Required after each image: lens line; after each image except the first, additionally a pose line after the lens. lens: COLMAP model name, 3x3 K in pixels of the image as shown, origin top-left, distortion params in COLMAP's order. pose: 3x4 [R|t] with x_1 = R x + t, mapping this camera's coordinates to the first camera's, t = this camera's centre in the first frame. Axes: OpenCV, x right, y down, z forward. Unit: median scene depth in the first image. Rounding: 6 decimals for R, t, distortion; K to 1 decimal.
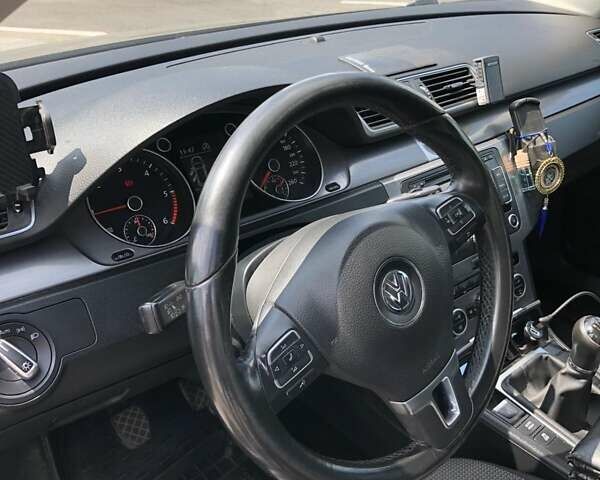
lens RADIAL K [[672.7, 0, 293.4], [0, 672.7, 230.6], [0, 0, 1]] dist [0.012922, -0.011878]
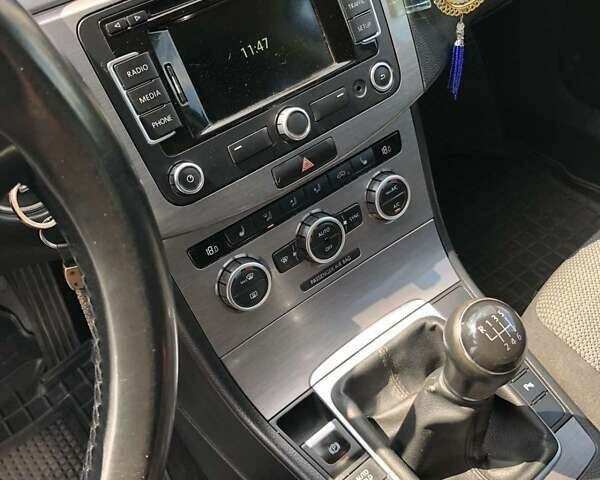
lens RADIAL K [[647.7, 0, 266.7], [0, 647.7, 239.1], [0, 0, 1]] dist [0.004054, -0.004800]
pose [[0.993843, -0.013877, -0.109923, 0.305881], [0.047164, 0.950732, 0.306405, -0.054106], [0.100255, -0.309703, 0.945533, 0.512554]]
